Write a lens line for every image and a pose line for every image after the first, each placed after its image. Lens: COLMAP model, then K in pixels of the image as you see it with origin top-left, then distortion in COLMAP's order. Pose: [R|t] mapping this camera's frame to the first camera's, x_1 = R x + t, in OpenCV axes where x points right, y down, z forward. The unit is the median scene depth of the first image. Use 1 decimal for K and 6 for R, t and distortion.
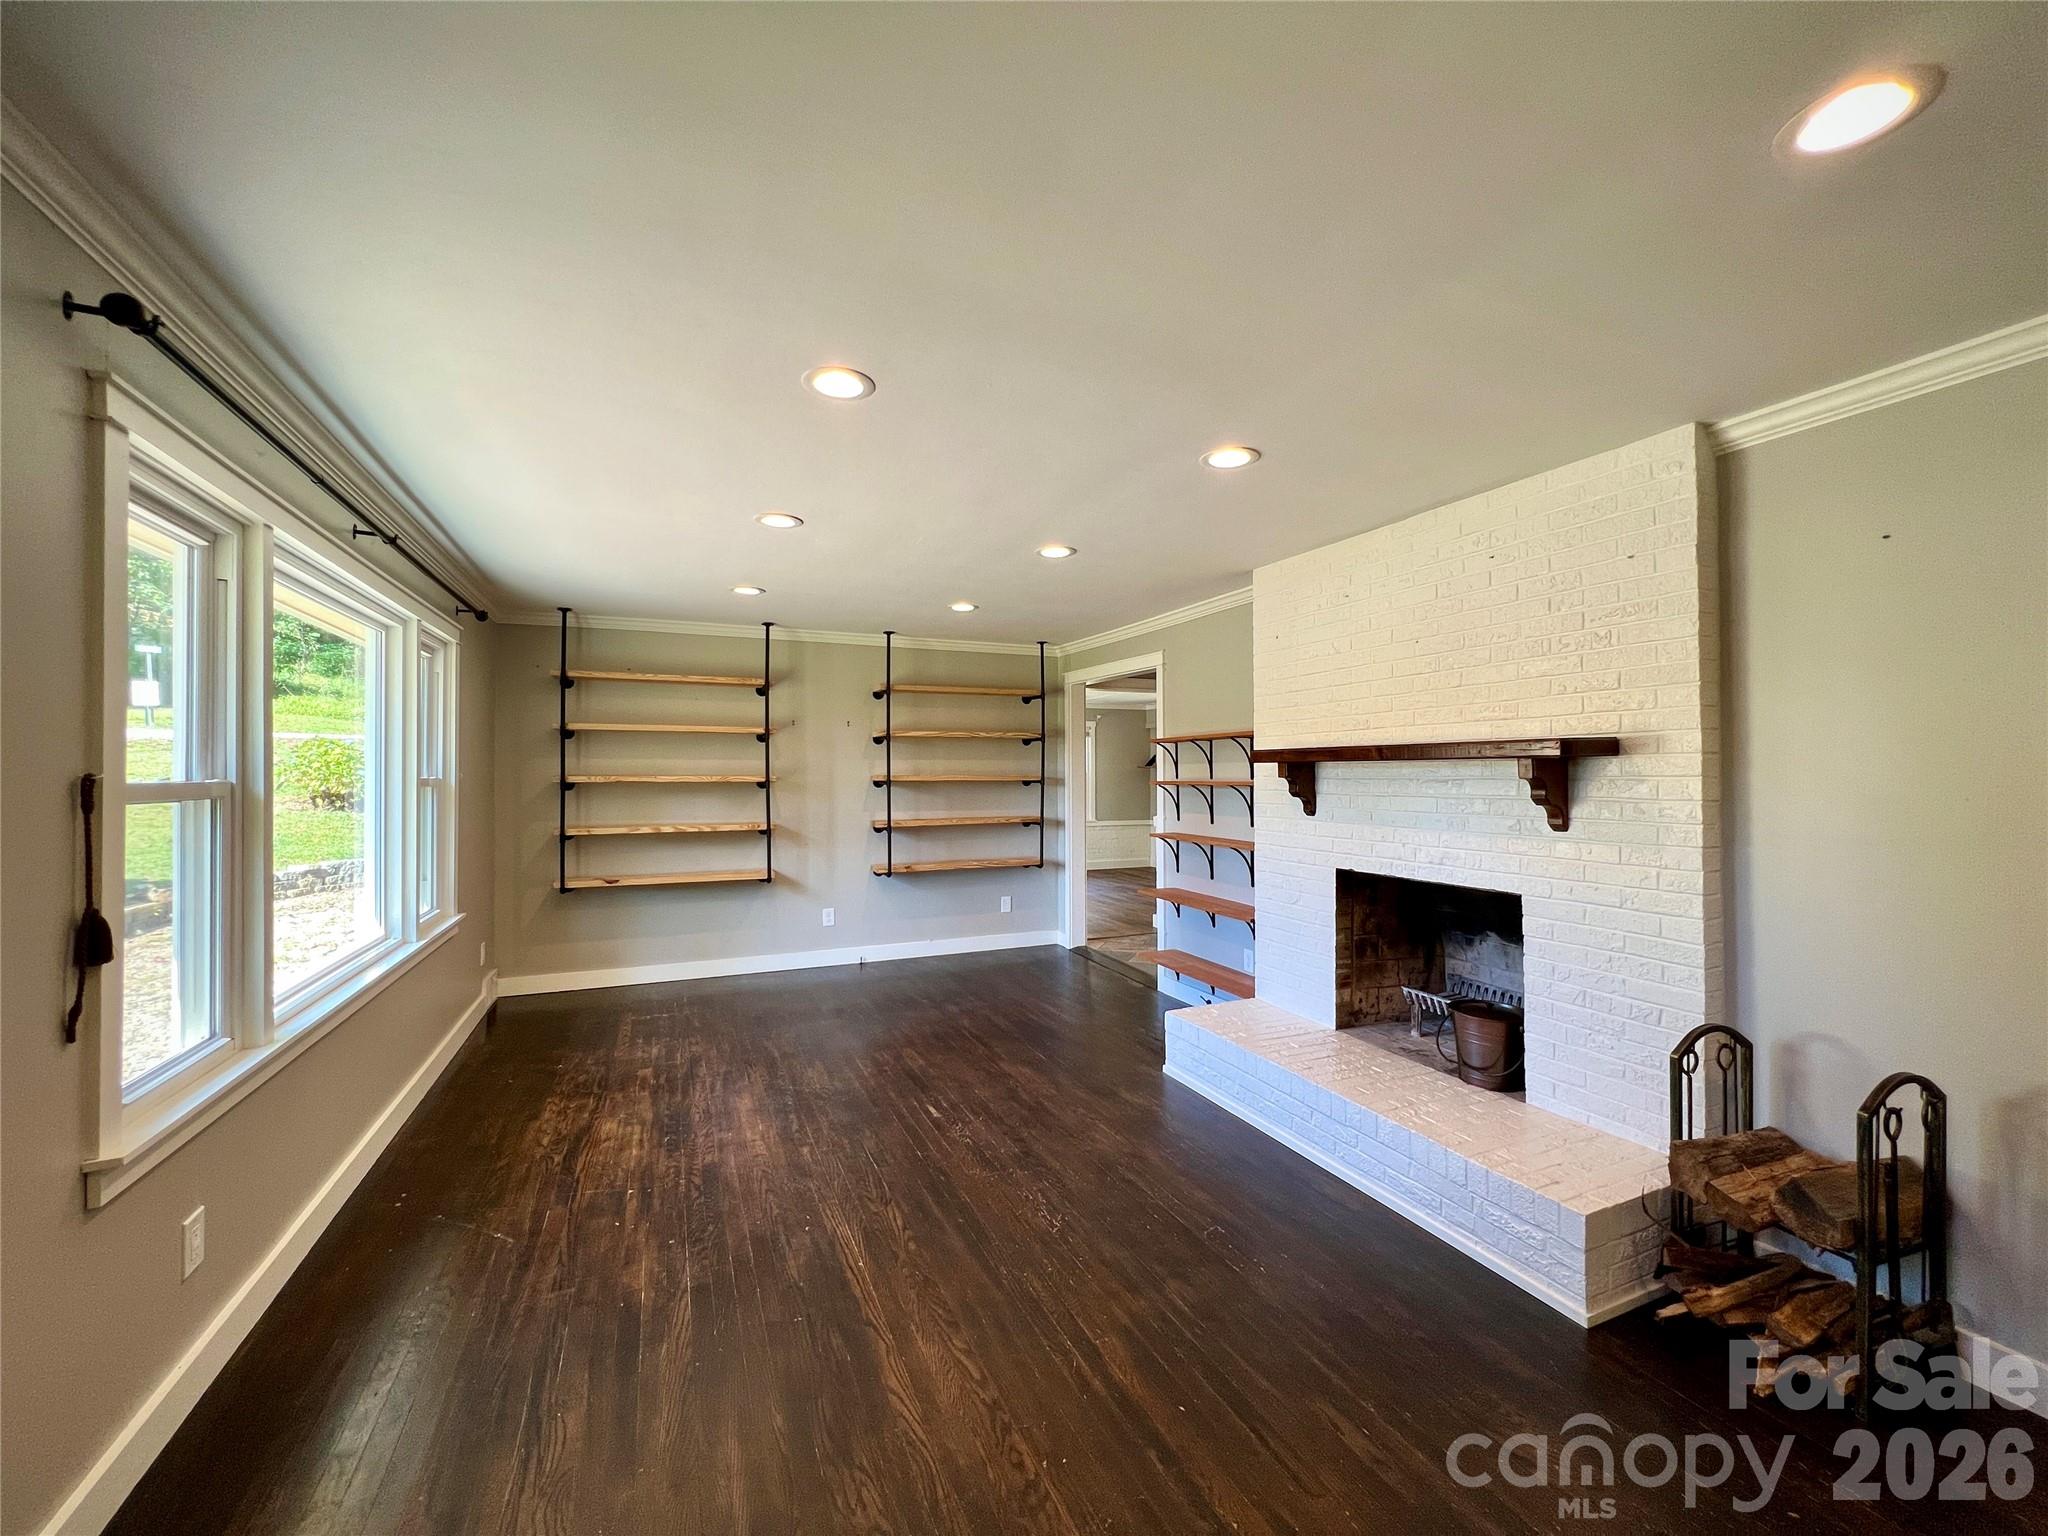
lens RADIAL K [[825.8, 0, 1035.3], [0, 825.8, 768.8], [0, 0, 1]] dist [-0.000783, -0.000020]
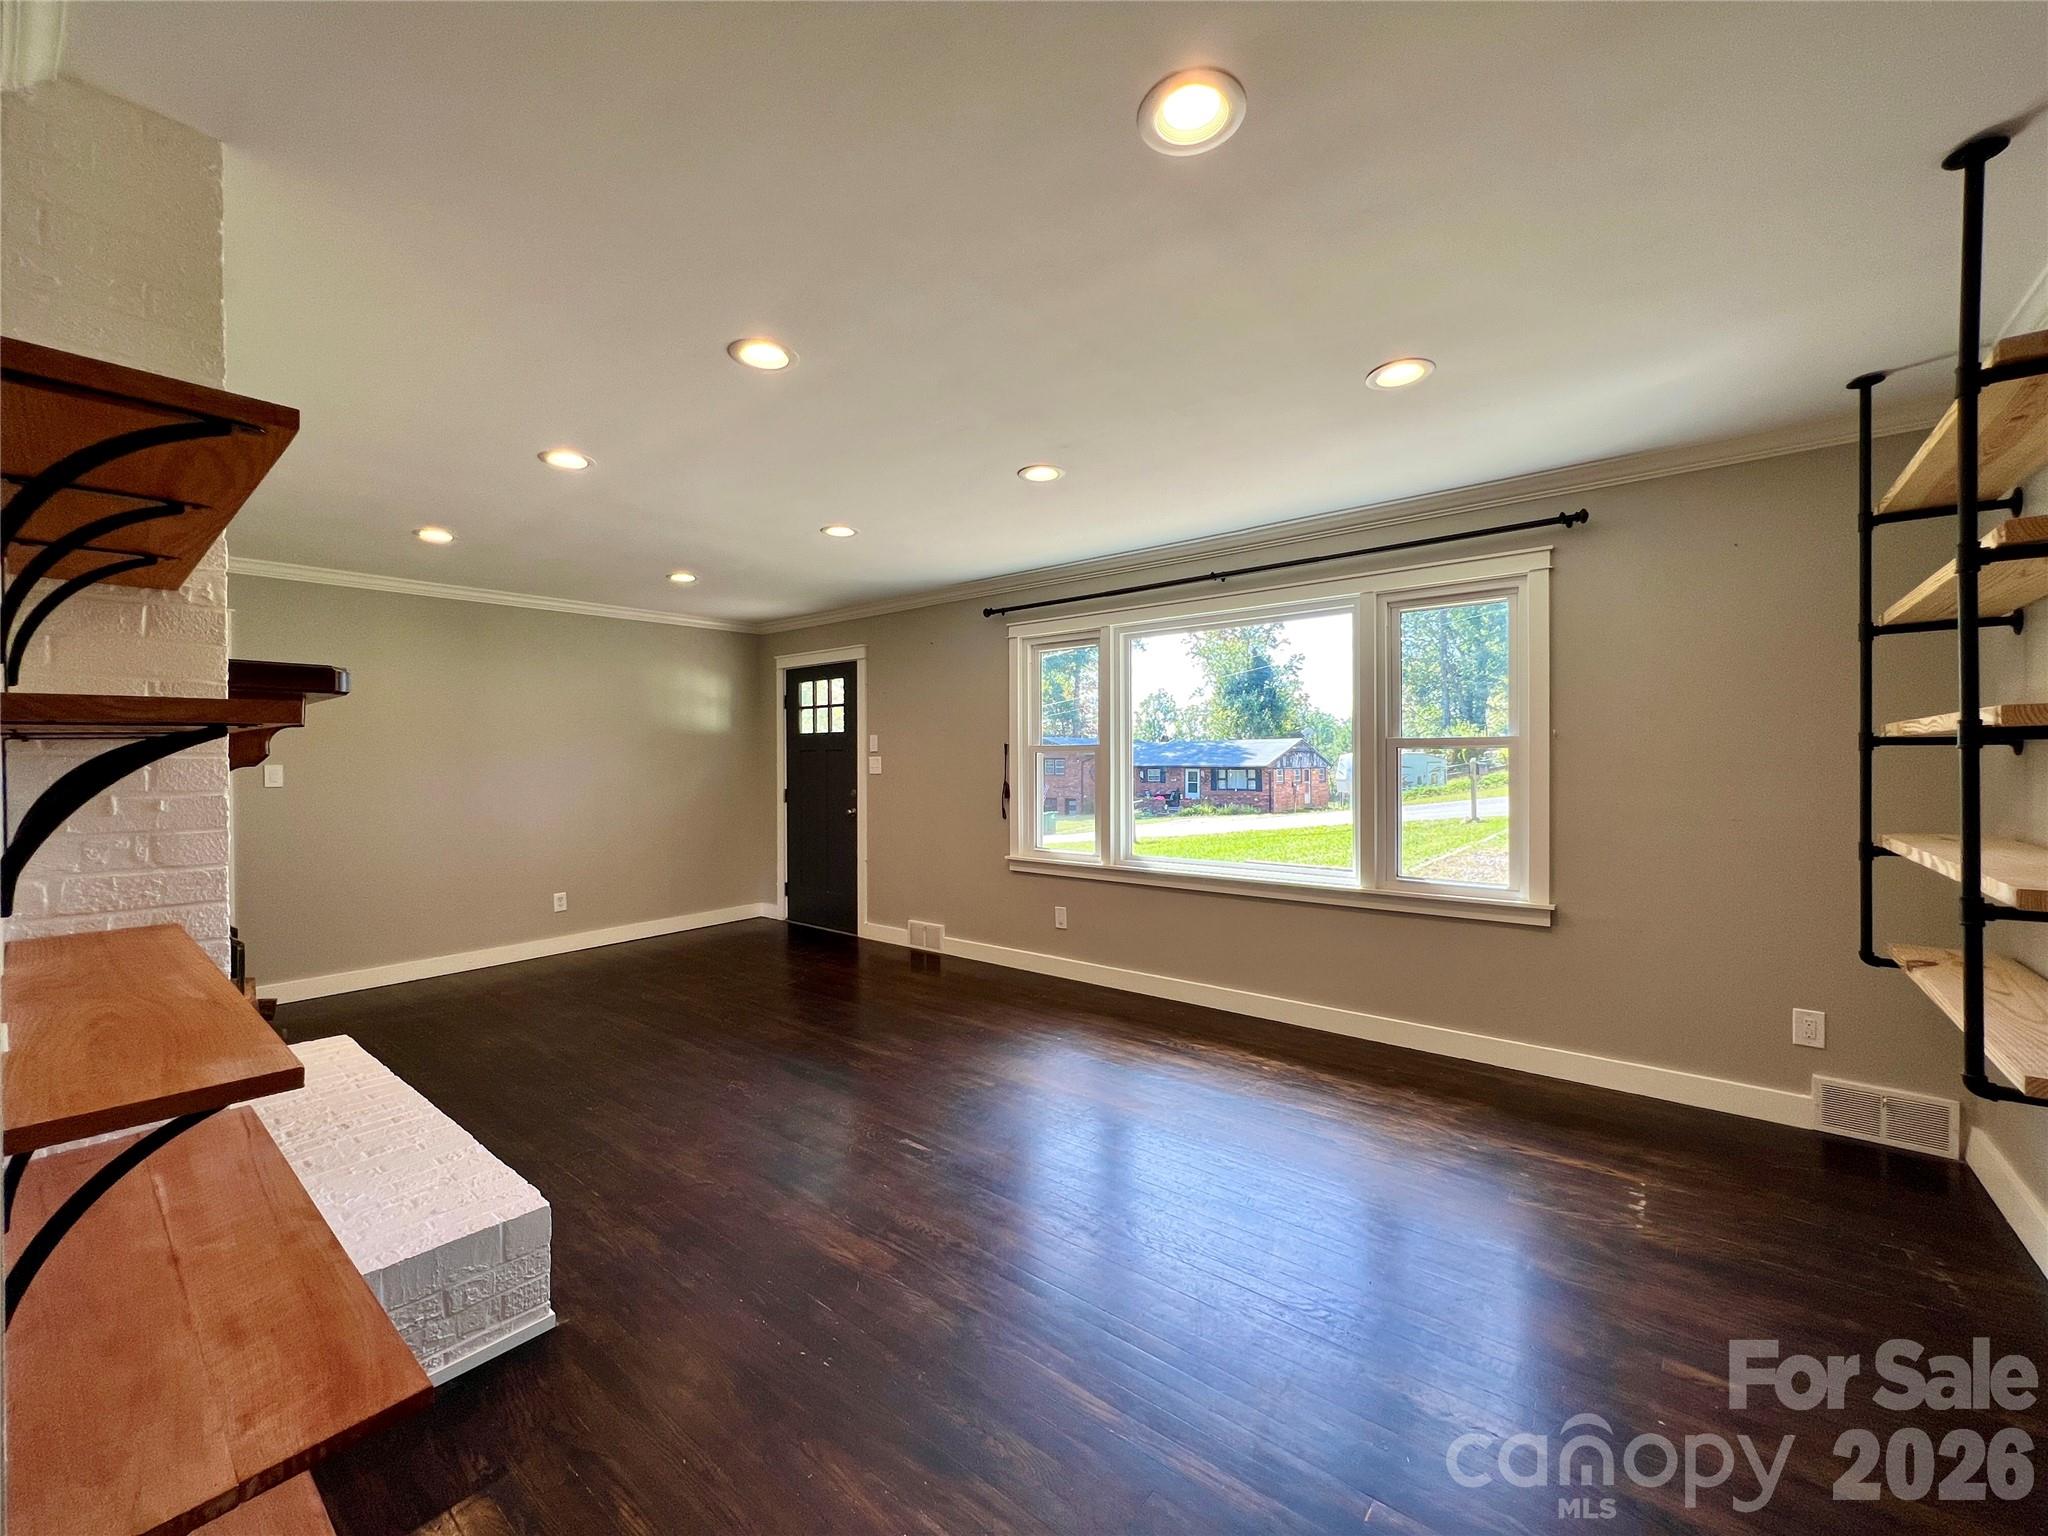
lens RADIAL K [[814.7, 0, 1020.7], [0, 814.7, 763.4], [0, 0, 1]] dist [-0.002435, -0.000126]
pose [[-0.898876, 0.008388, -0.438123, 0.134024], [0.009574, 0.999954, -0.000497, 0.041867], [0.438098, -0.004641, -0.898915, 1.819757]]
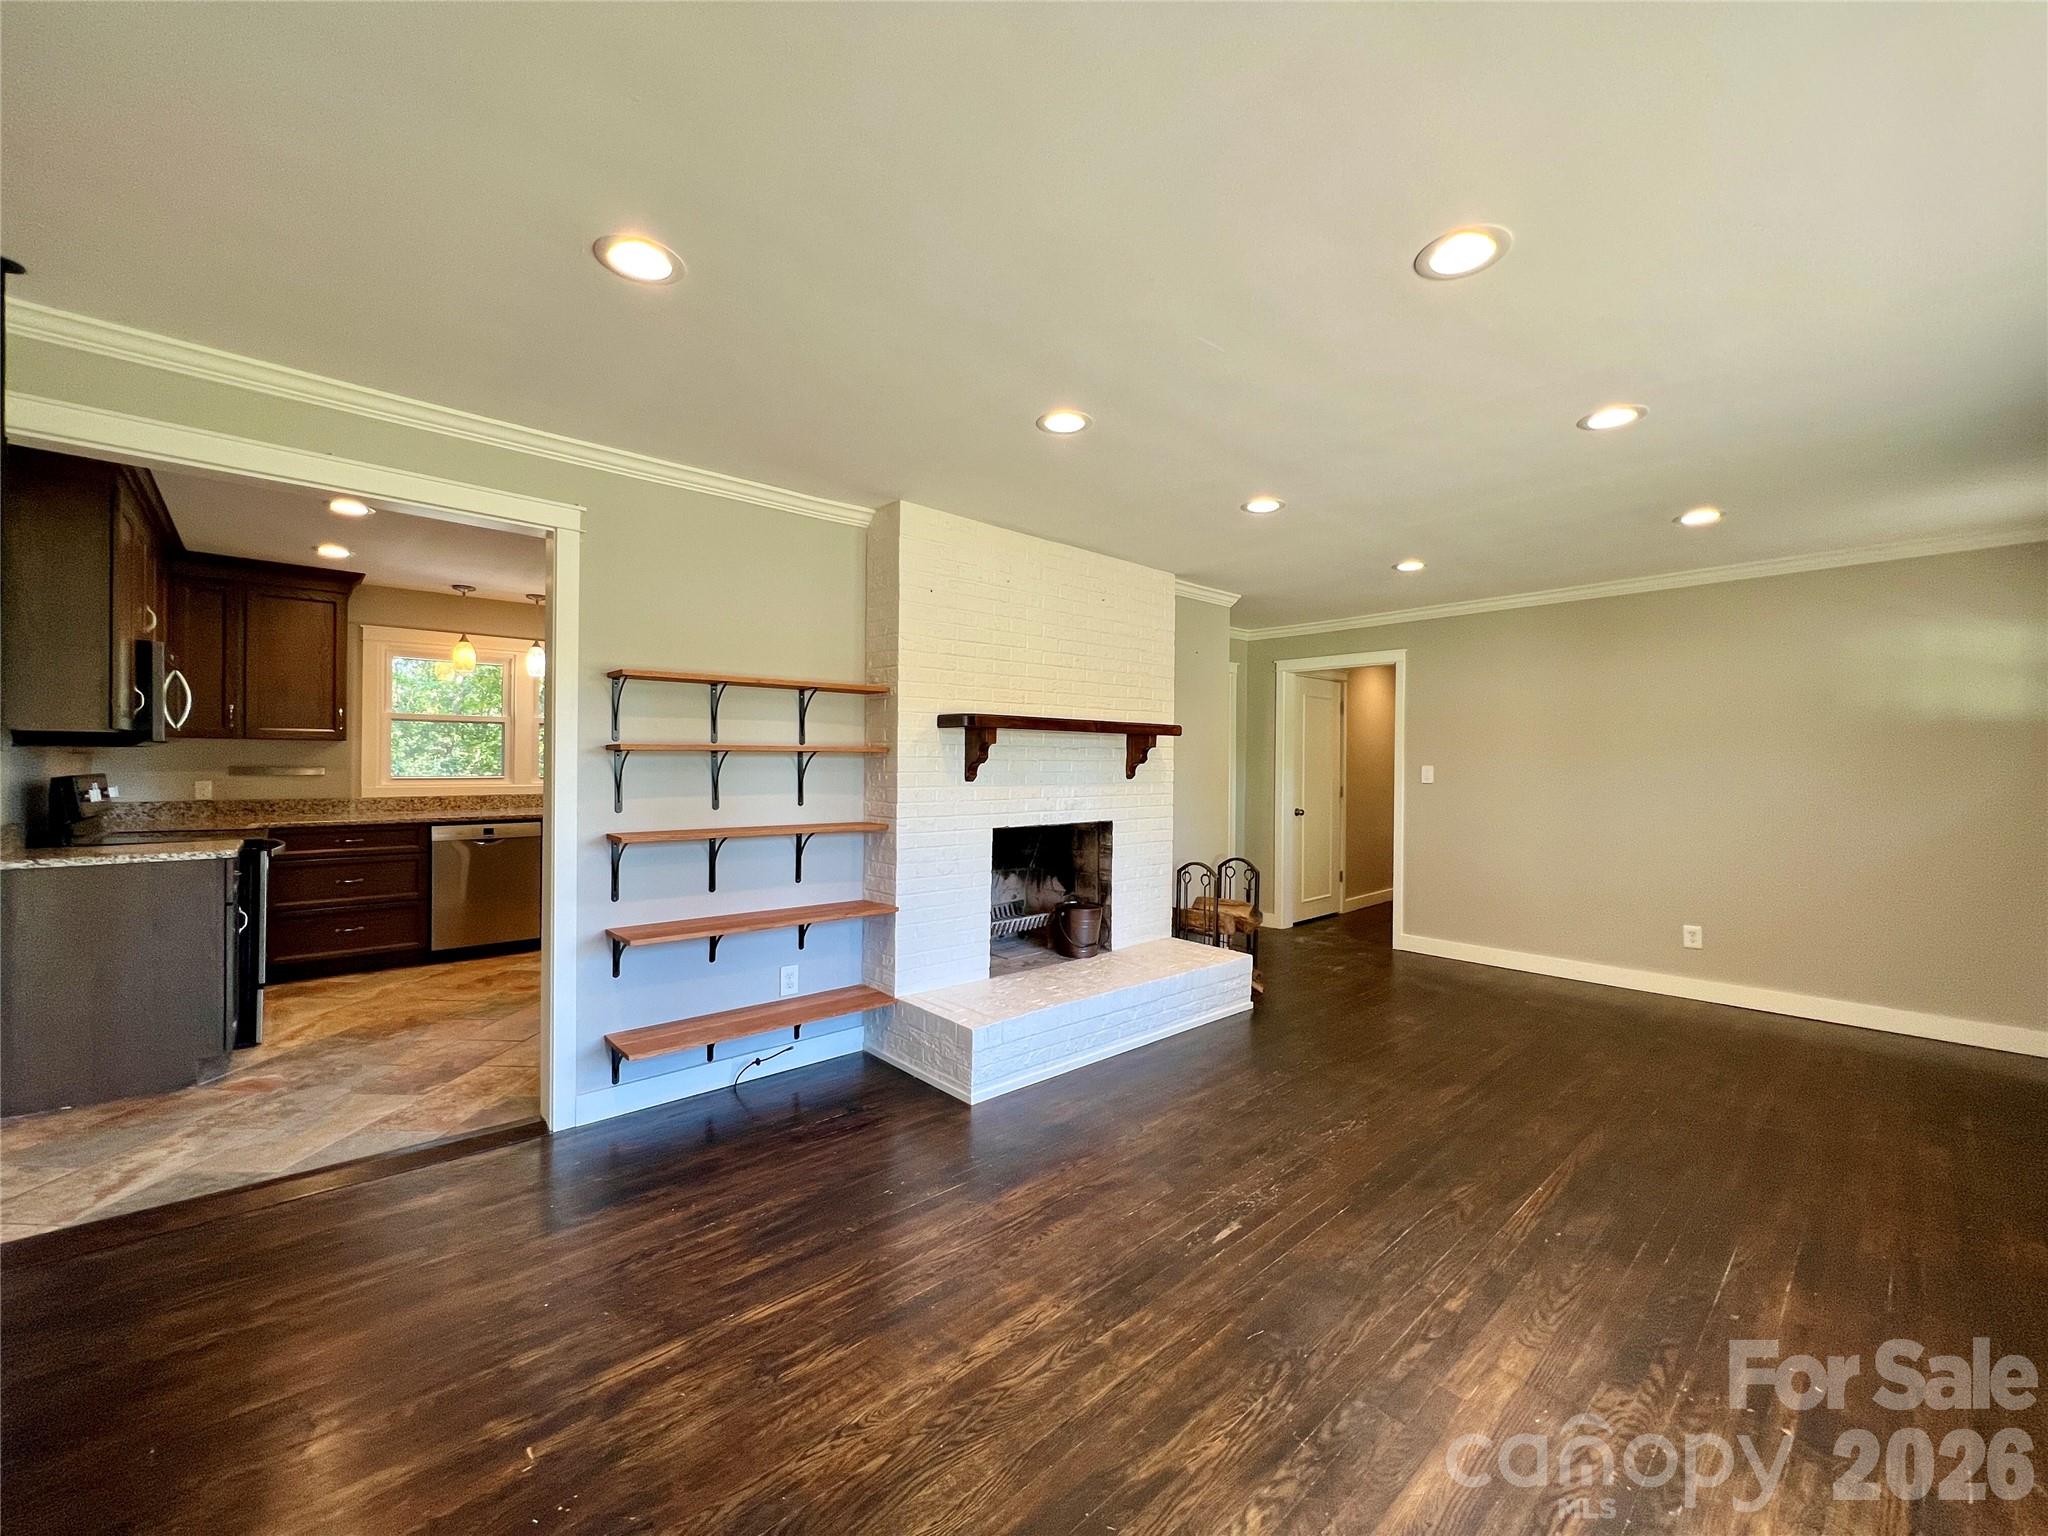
lens RADIAL K [[814.7, 0, 1020.7], [0, 814.7, 763.4], [0, 0, 1]] dist [-0.002435, -0.000126]
pose [[-0.305009, -0.004785, 0.952337, -0.719435], [-0.014036, 0.999901, 0.000528, 0.037903], [-0.952246, -0.013205, -0.305046, 1.404967]]
